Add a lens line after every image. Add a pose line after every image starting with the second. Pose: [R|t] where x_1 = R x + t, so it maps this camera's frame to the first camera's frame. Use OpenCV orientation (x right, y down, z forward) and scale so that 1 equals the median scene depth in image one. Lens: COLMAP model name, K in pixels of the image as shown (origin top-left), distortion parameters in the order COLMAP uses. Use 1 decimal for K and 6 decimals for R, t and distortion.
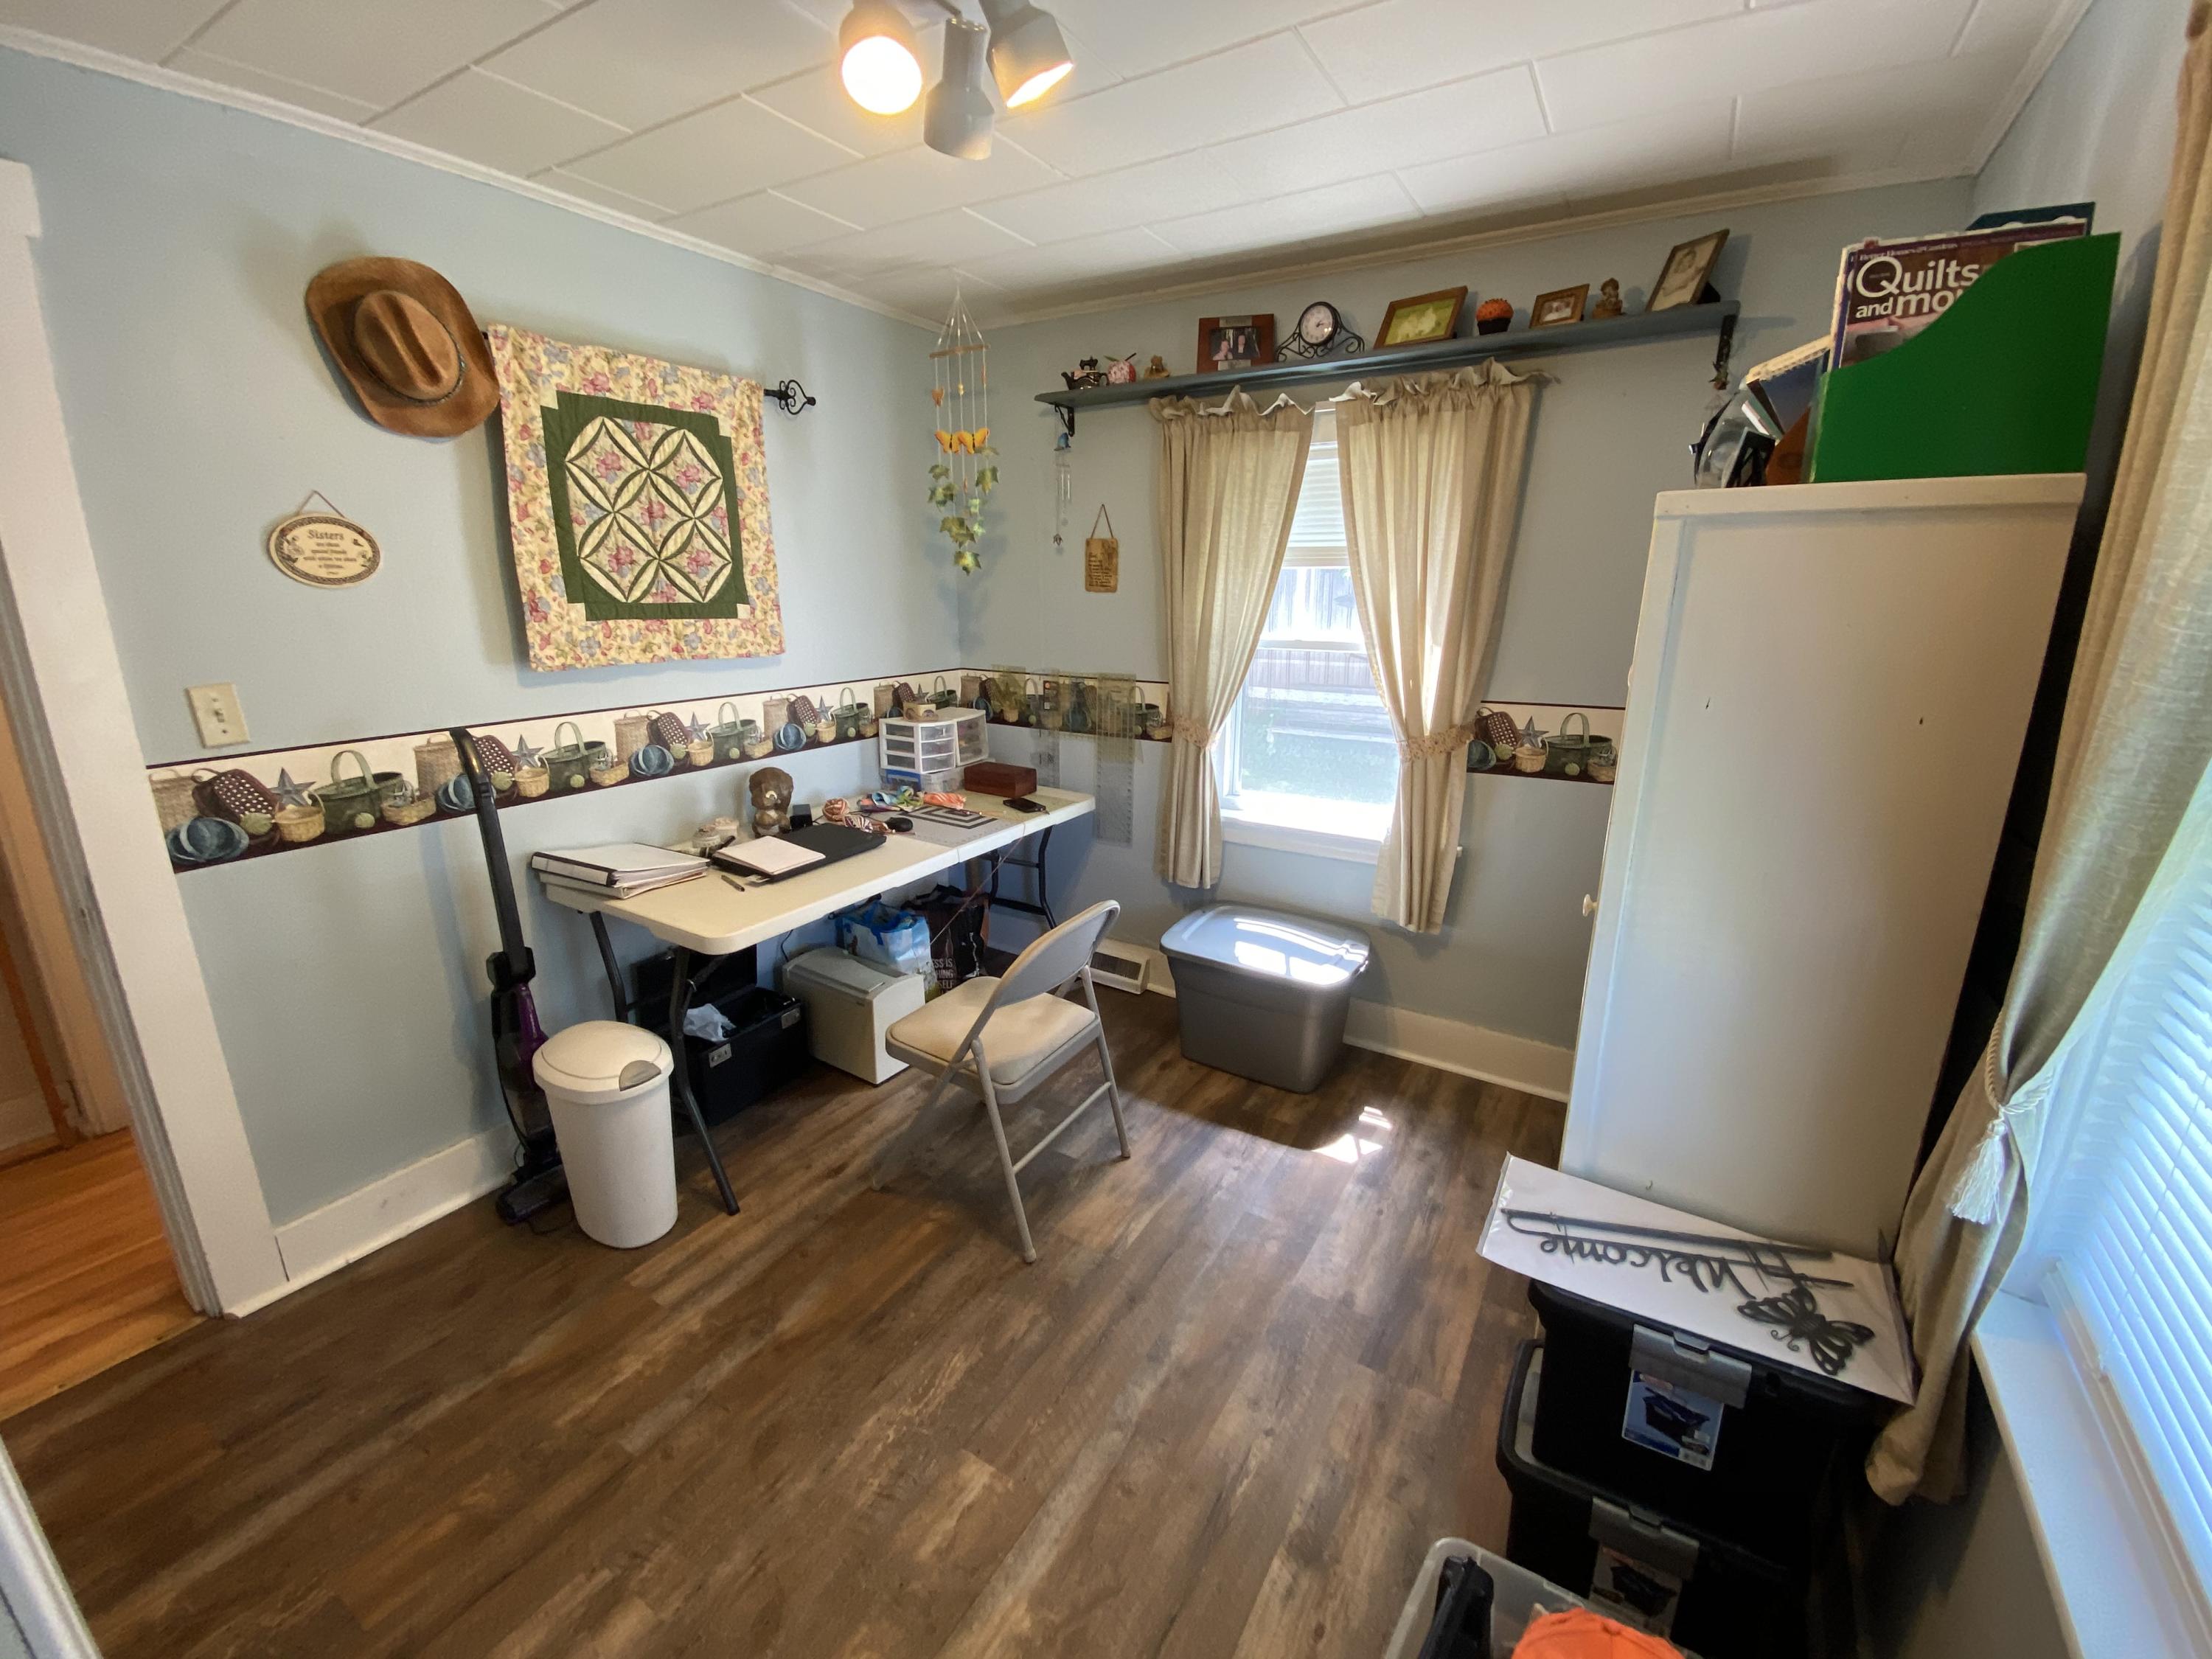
lens RADIAL K [[909.2, 0, 1103.8], [0, 909.2, 826.3], [0, 0, 1]] dist [0.000605, -0.001695]
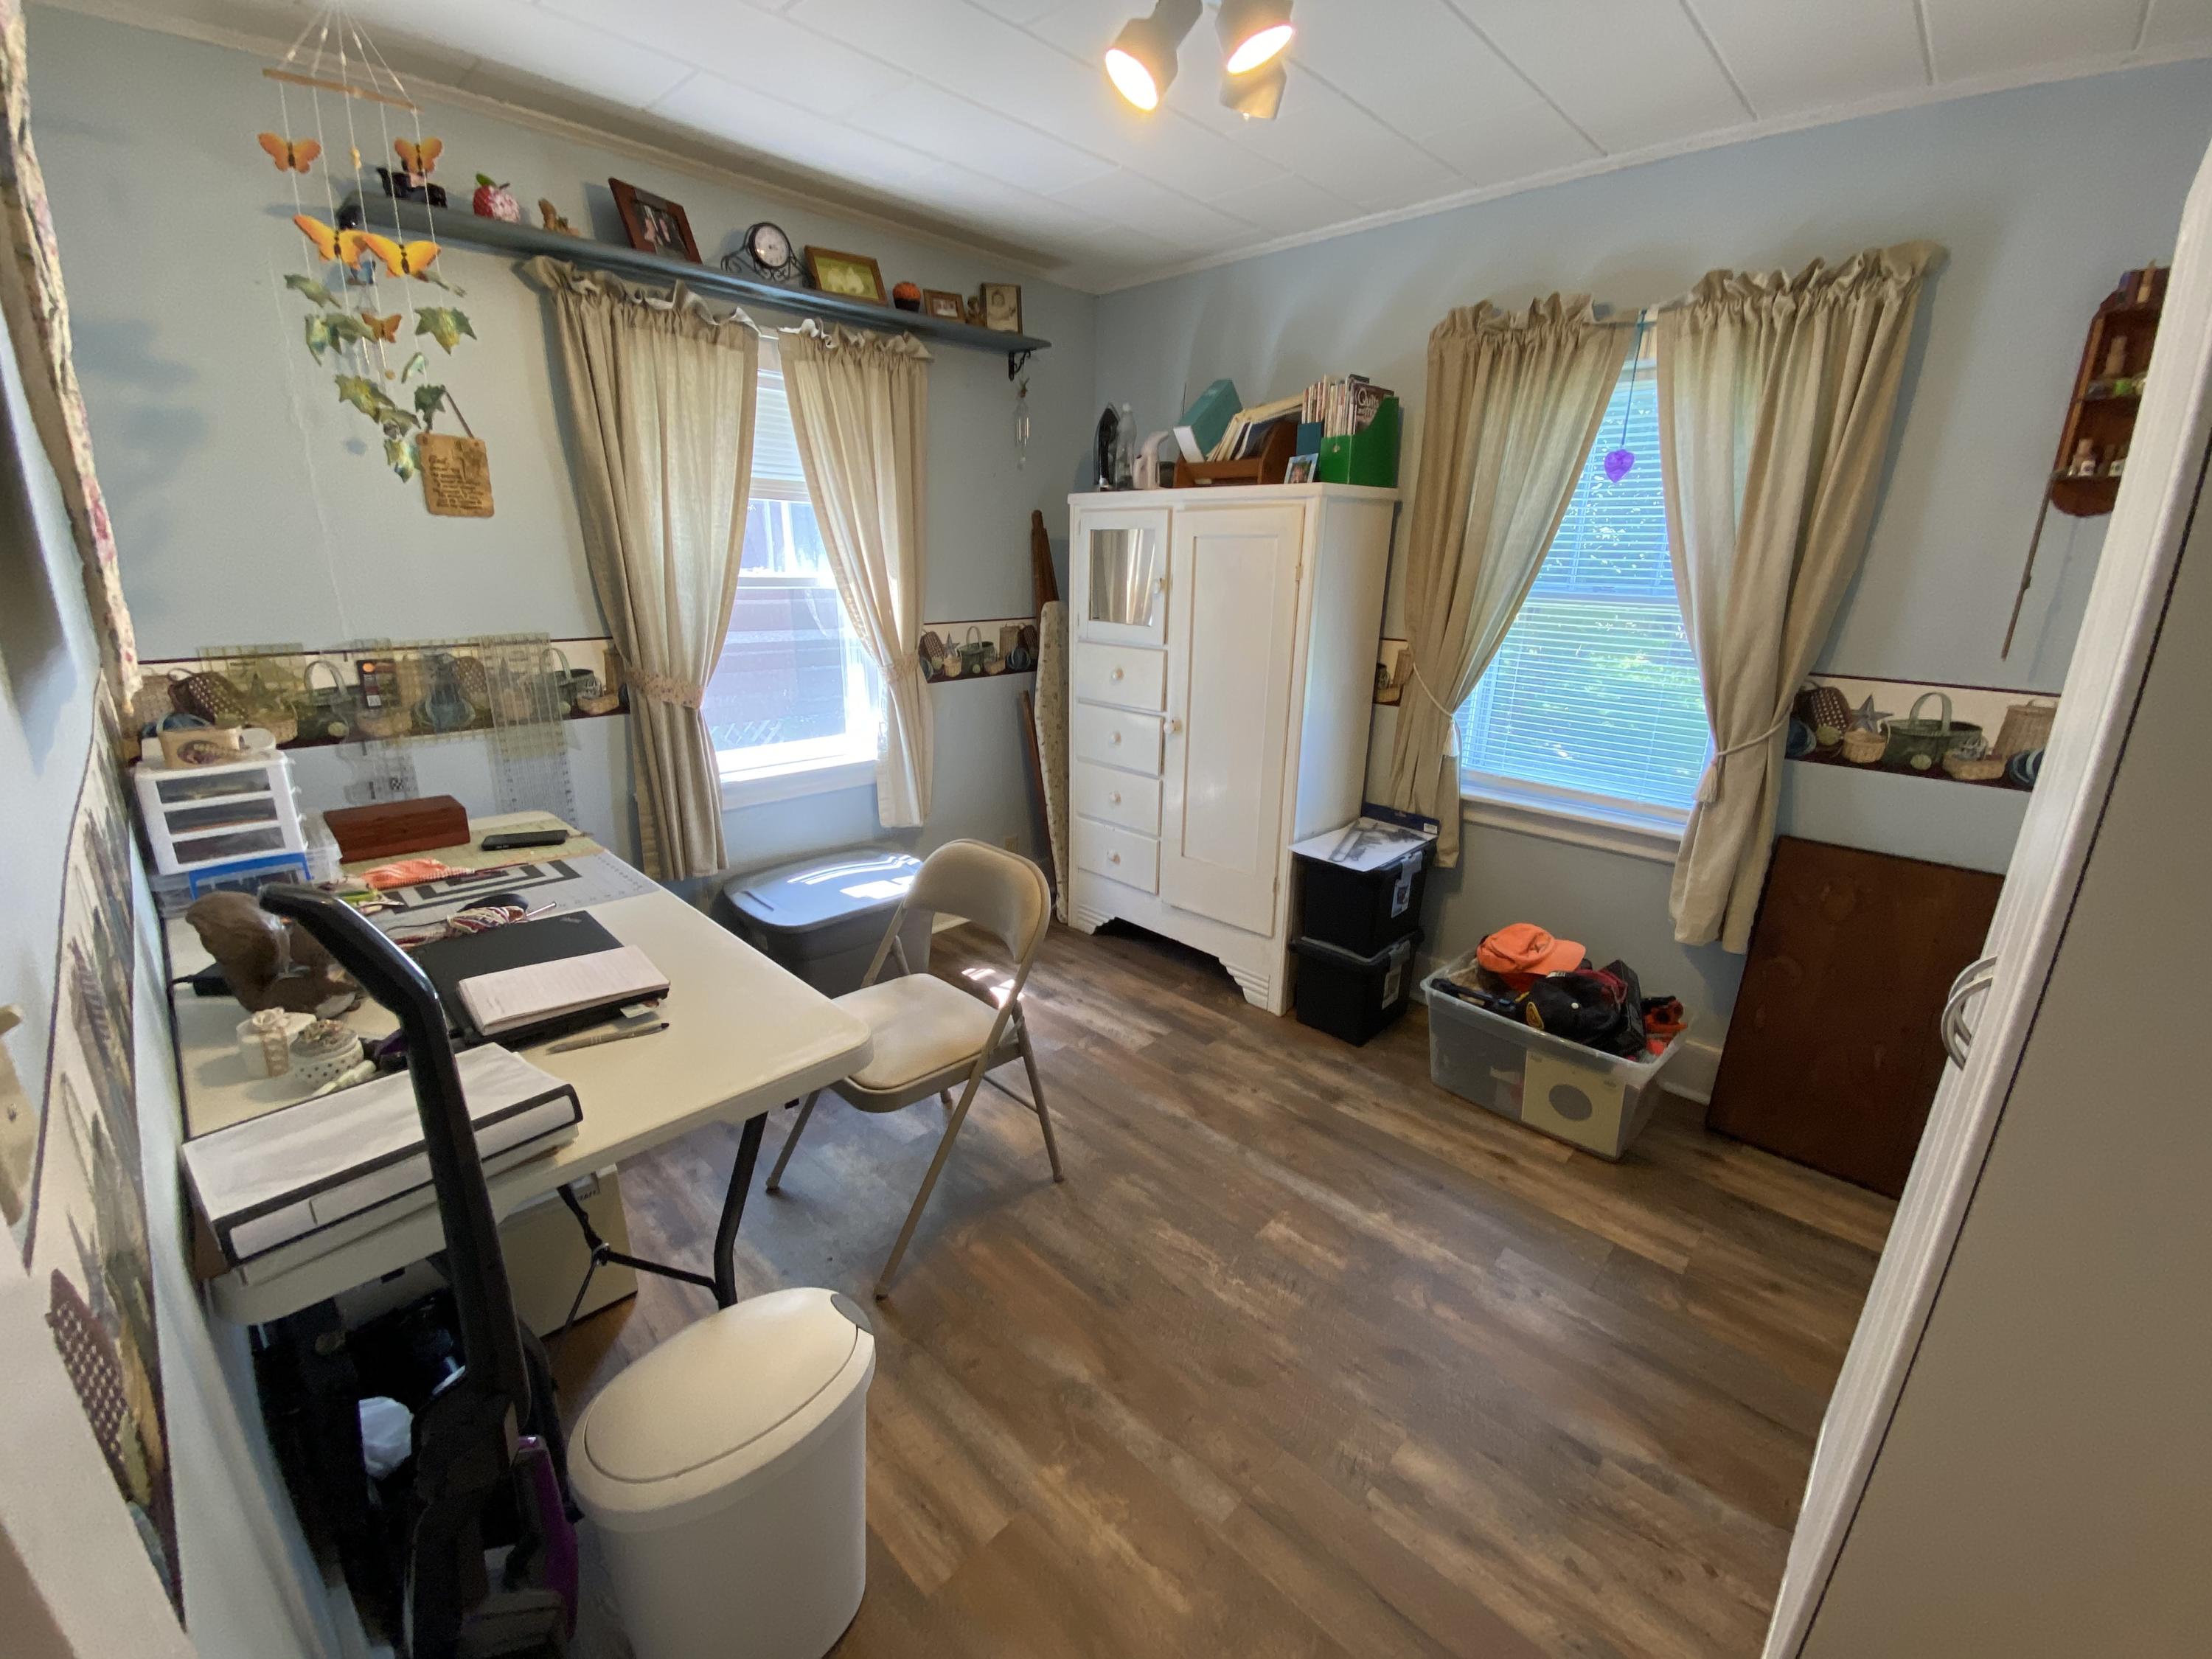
lens RADIAL K [[909.2, 0, 1098.2], [0, 909.2, 820.4], [0, 0, 1]] dist [0.000605, -0.001695]
pose [[0.211966, -0.282190, 0.935649, -0.764271], [0.232079, 0.944551, 0.232298, -0.113831], [-0.949321, 0.167905, 0.265703, 0.503063]]
